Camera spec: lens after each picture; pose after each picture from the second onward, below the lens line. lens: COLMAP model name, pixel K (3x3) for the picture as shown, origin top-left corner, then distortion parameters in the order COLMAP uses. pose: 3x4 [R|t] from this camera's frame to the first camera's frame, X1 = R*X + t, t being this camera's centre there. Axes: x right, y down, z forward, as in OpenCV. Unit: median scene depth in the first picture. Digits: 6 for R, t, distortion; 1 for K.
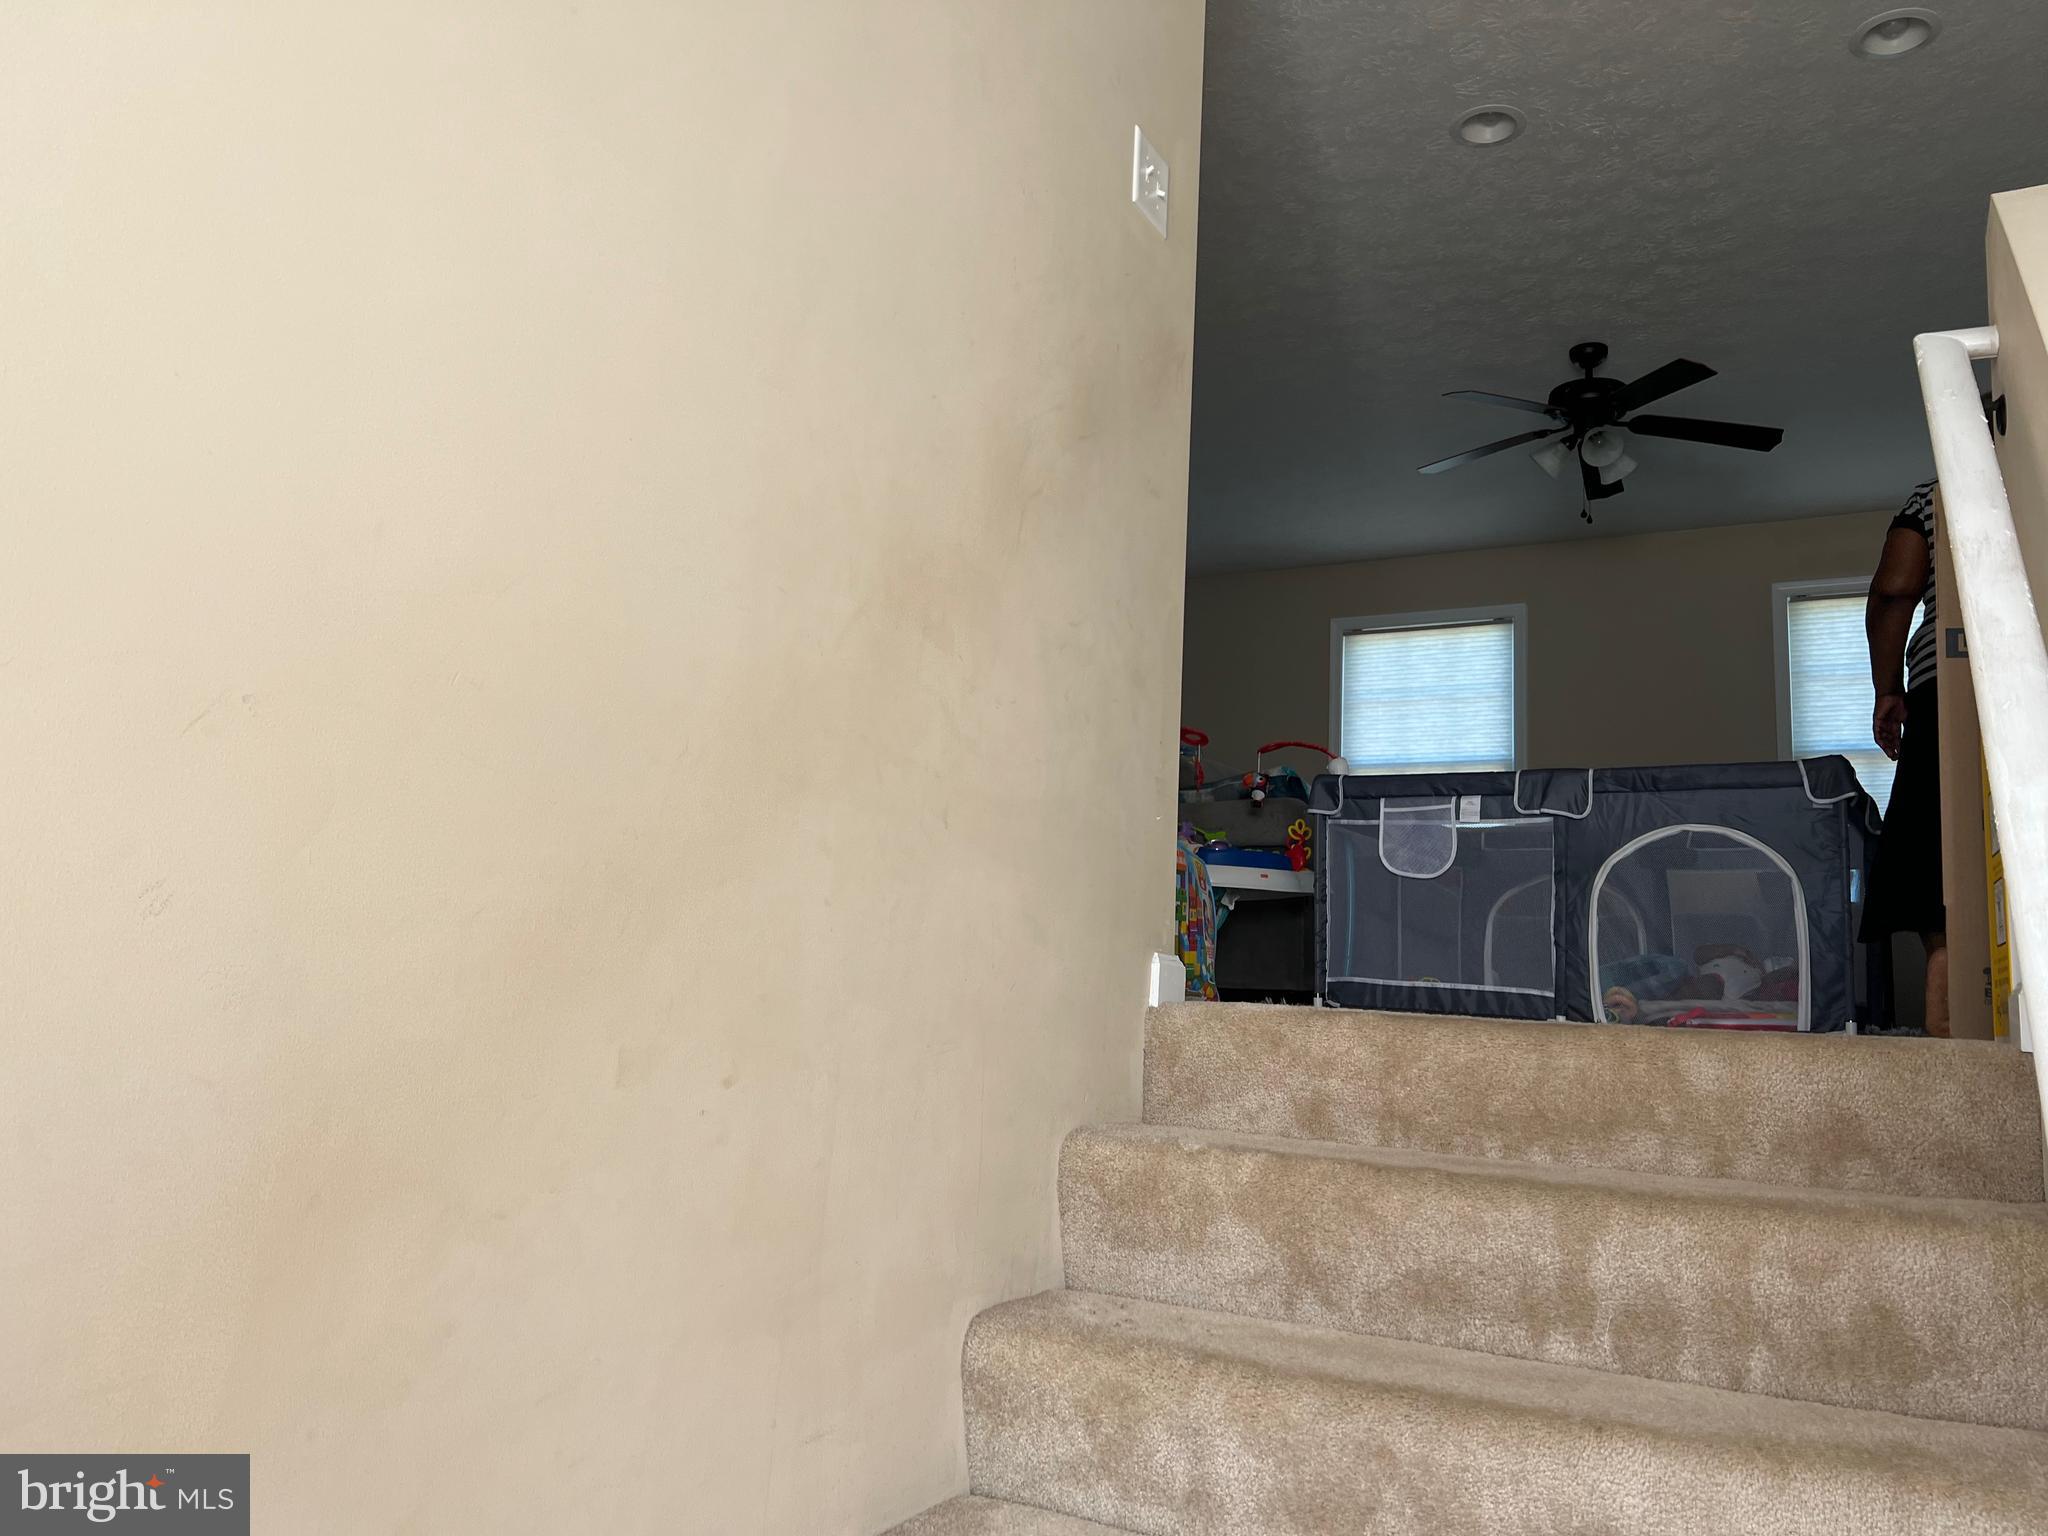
lens RADIAL K [[1548.8, 0, 1028.7], [0, 1548.8, 771.6], [0, 0, 1]] dist [-0.000568, -0.007309]
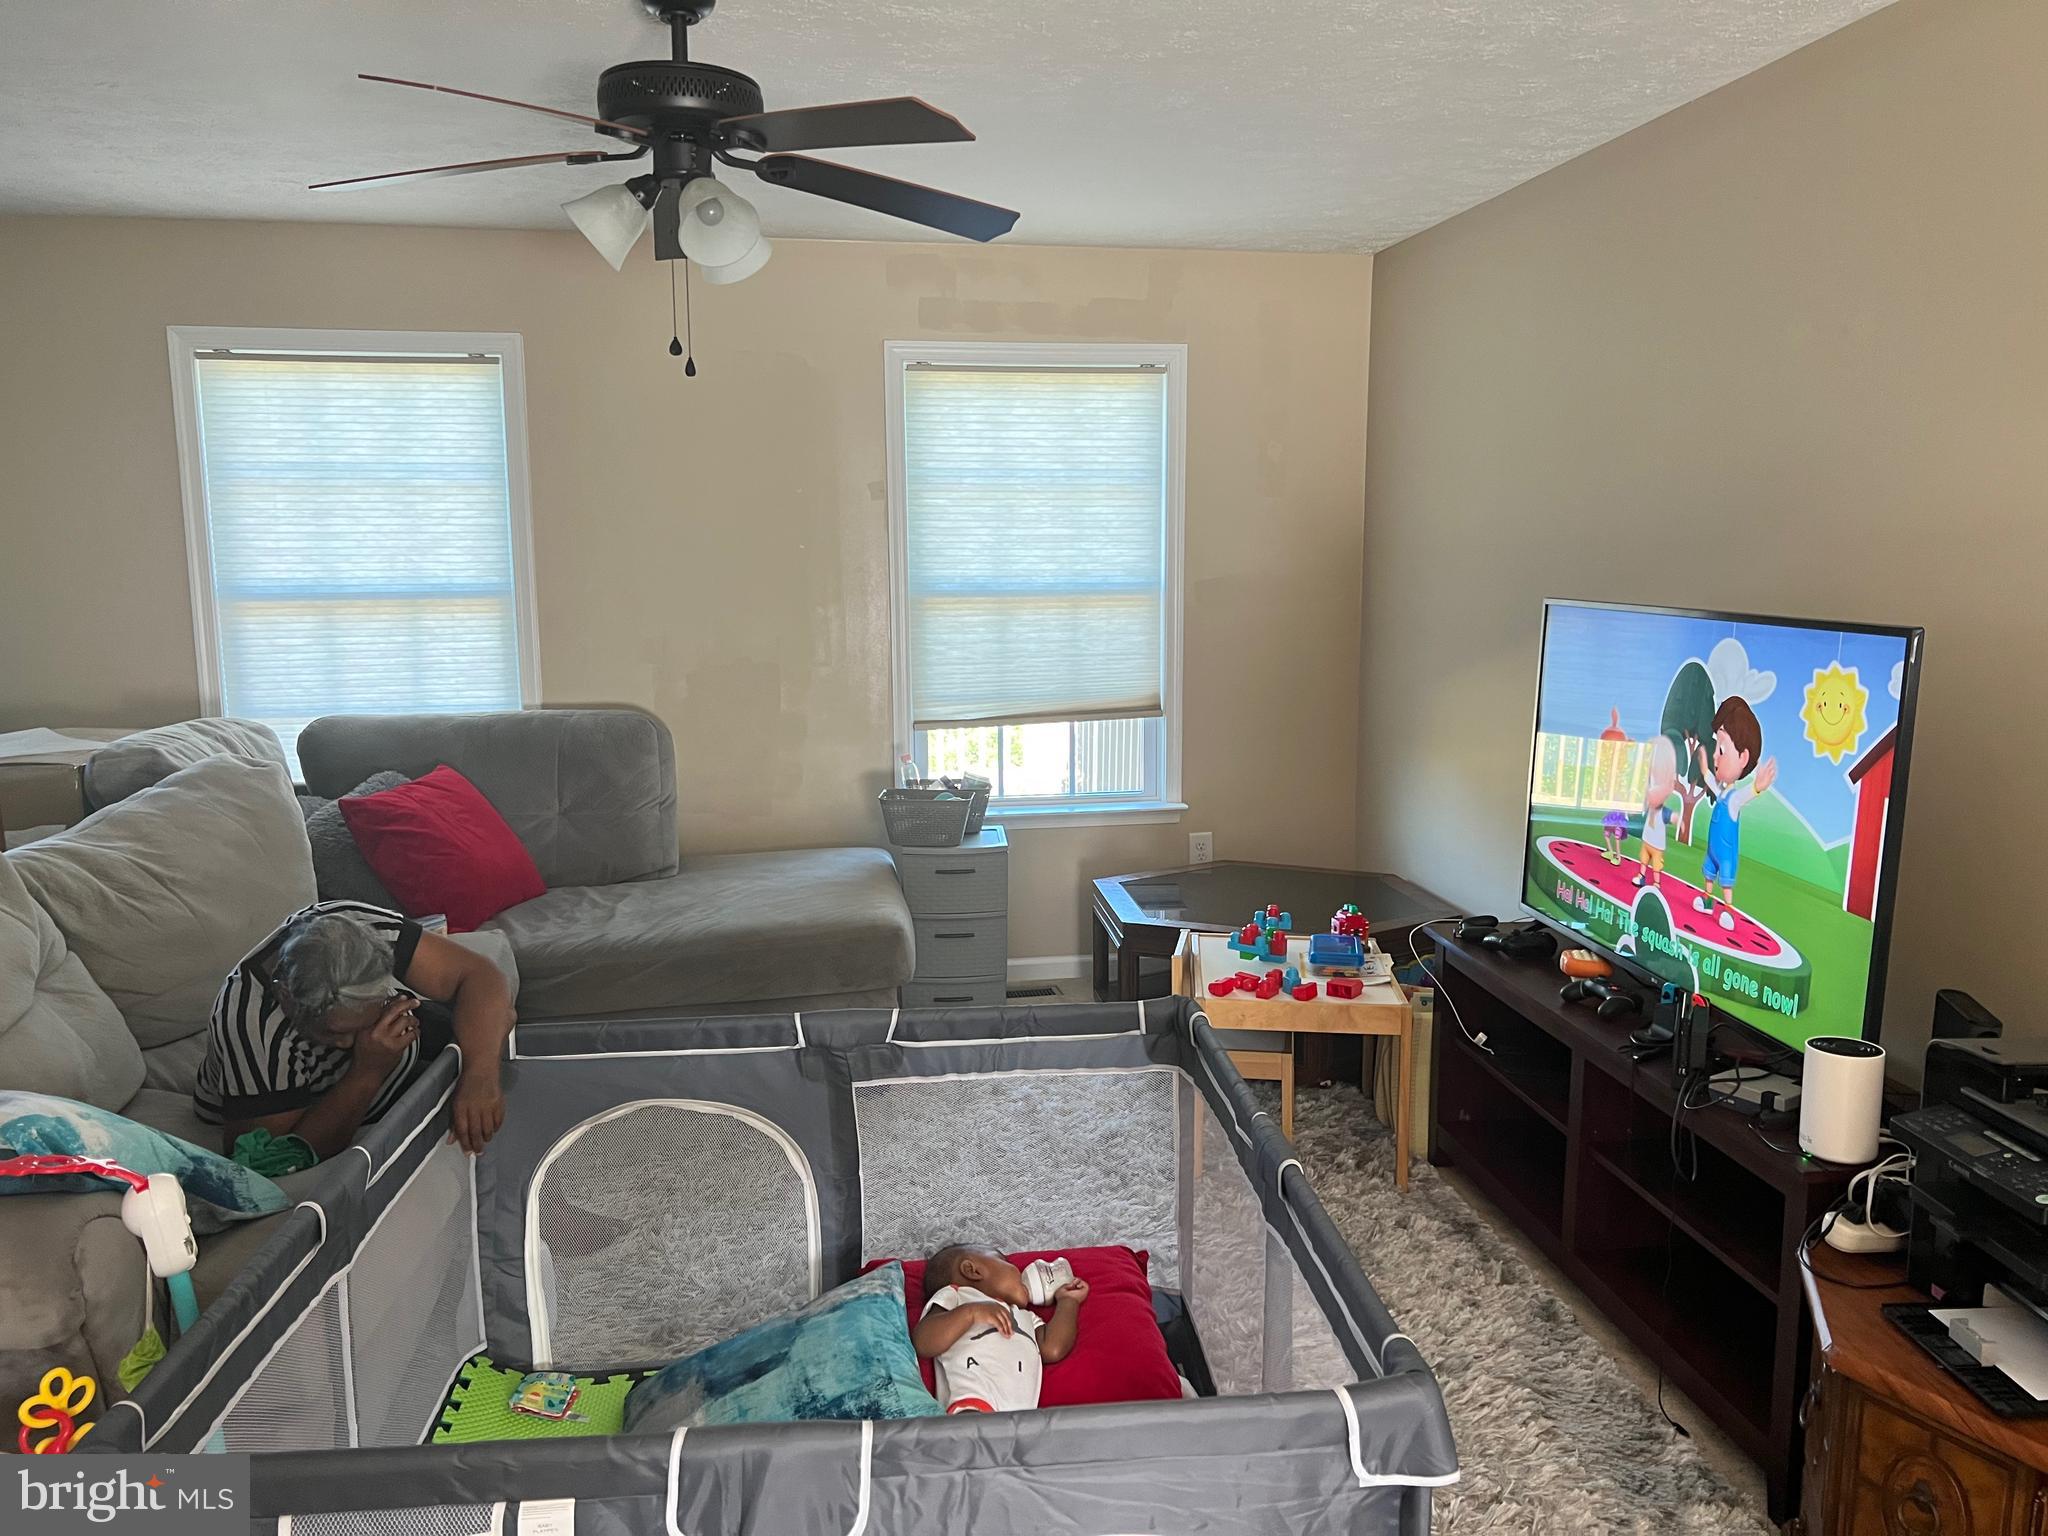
lens RADIAL K [[1548.8, 0, 1032.5], [0, 1548.8, 767.2], [0, 0, 1]] dist [-0.000568, -0.007309]
pose [[0.796920, -0.137724, 0.588175, 0.126243], [-0.051126, 0.954794, 0.292840, -0.174141], [-0.601917, -0.263441, 0.753853, 0.475373]]
